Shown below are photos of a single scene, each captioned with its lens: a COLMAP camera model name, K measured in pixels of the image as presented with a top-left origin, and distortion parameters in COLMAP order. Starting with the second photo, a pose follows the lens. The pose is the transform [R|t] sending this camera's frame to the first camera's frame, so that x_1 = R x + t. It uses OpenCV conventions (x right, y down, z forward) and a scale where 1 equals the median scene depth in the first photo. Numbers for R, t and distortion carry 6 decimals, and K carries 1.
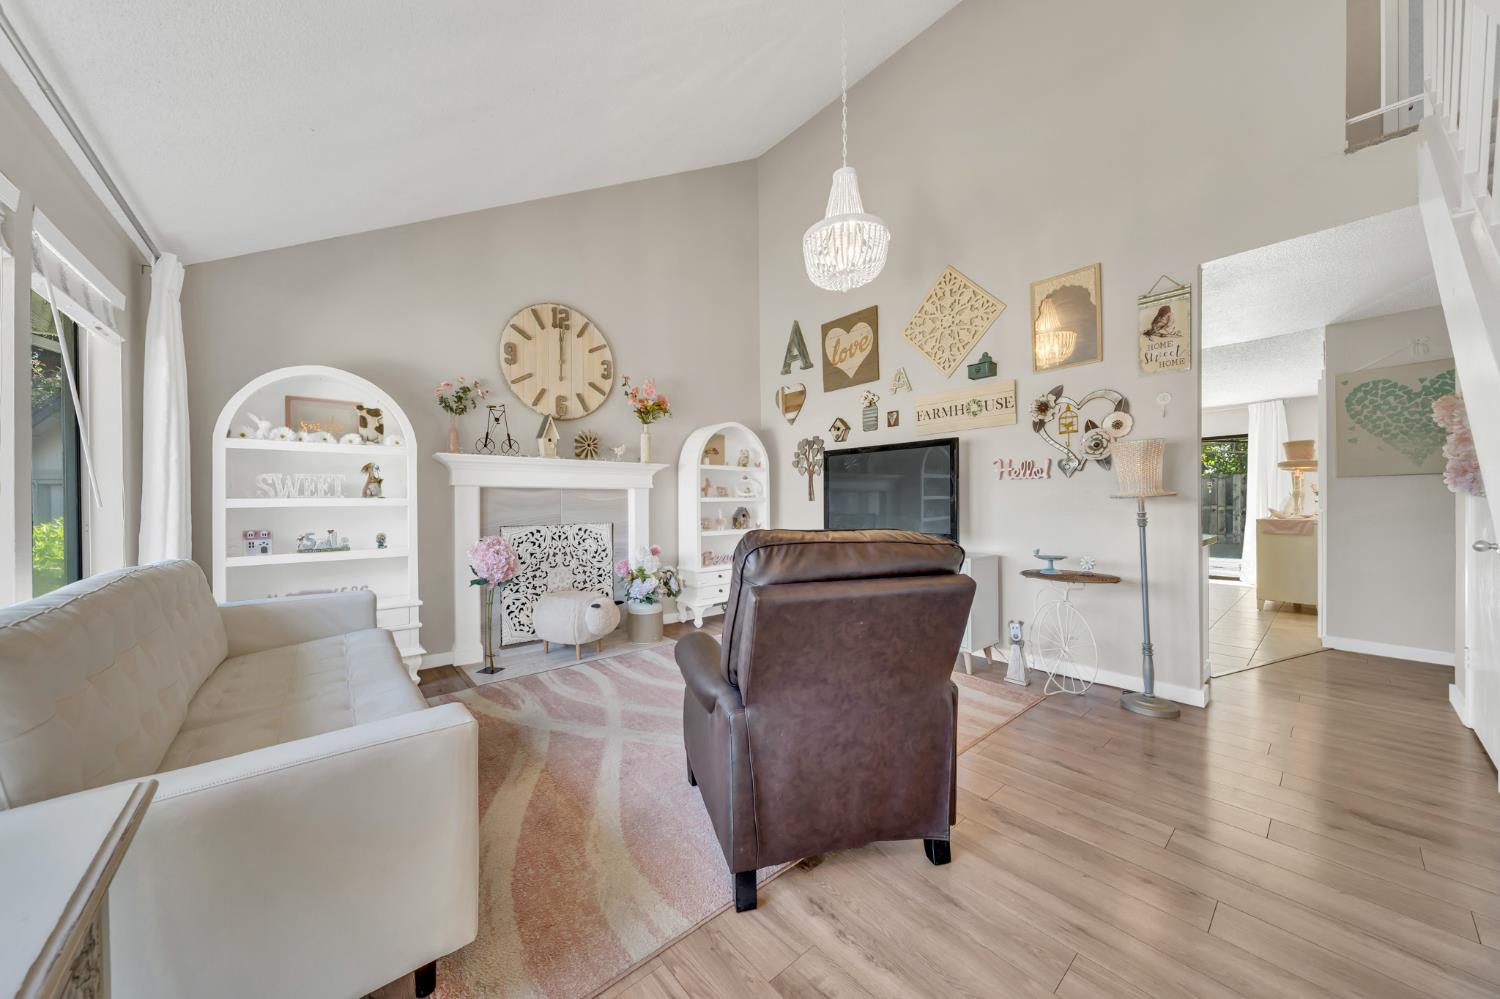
lens RADIAL K [[506.8, 0, 742.7], [0, 506.8, 503.6], [0, 0, 1]] dist [-0.000166, 0.000020]
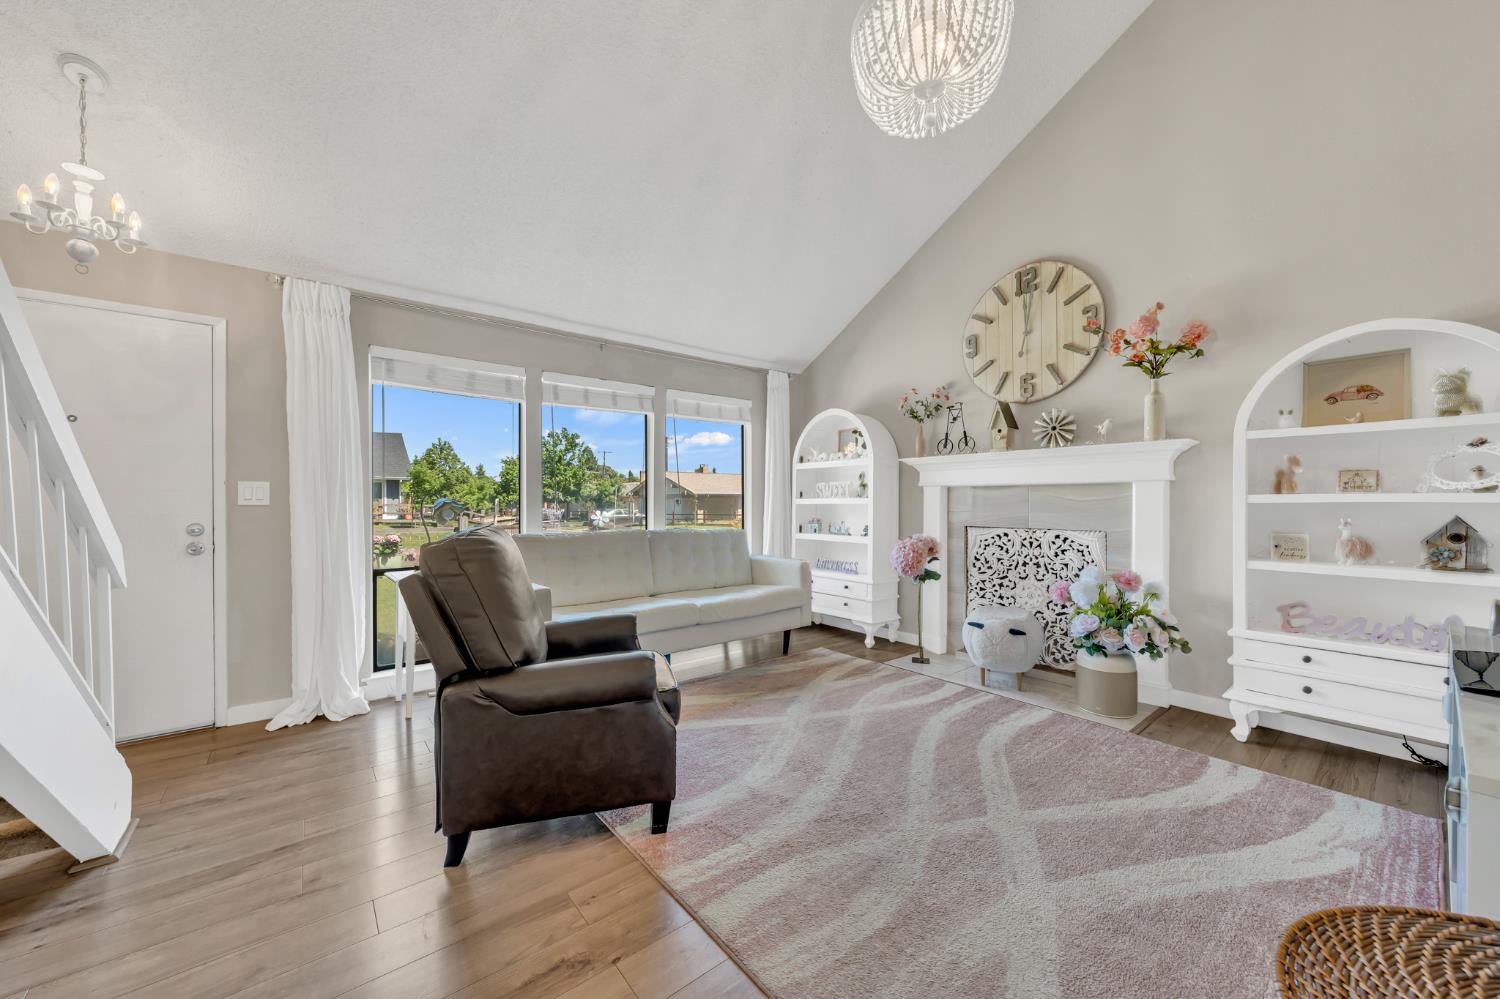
lens RADIAL K [[544.3, 0, 740.0], [0, 544.3, 503.4], [0, 0, 1]] dist [-0.000323, 0.000013]
pose [[-0.023201, 0.008908, -0.999691, 0.556651], [-0.003677, 0.999953, 0.008996, -0.006656], [0.999724, 0.003885, -0.023167, 0.560773]]
